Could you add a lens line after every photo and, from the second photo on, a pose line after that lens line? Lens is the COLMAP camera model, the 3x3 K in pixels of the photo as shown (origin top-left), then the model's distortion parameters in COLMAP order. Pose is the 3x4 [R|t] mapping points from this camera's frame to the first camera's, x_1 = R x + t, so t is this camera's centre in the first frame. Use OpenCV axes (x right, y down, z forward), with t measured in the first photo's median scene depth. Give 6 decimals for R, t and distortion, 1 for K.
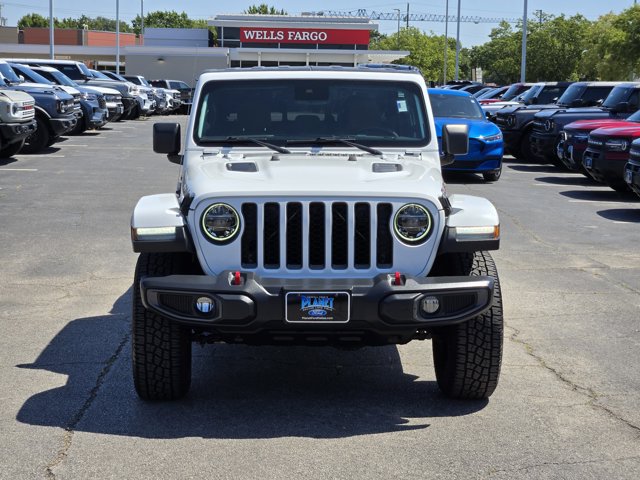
lens RADIAL K [[1223.8, 0, 320.7], [0, 1223.8, 218.3], [0, 0, 1]] dist [-0.453264, 3.743295]
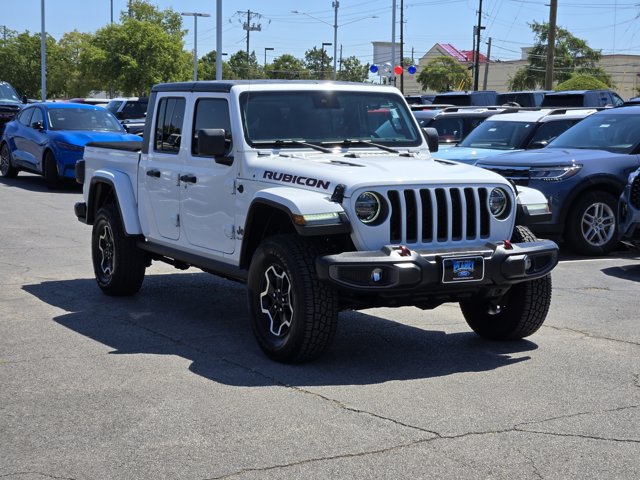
lens RADIAL K [[1223.8, 0, 320.7], [0, 1223.8, 218.3], [0, 0, 1]] dist [-0.453264, 3.743295]
pose [[0.897969, -0.040620, 0.438179, -0.632235], [0.046660, 0.998906, -0.003022, 0.014996], [-0.437577, 0.023160, 0.898883, -0.068022]]
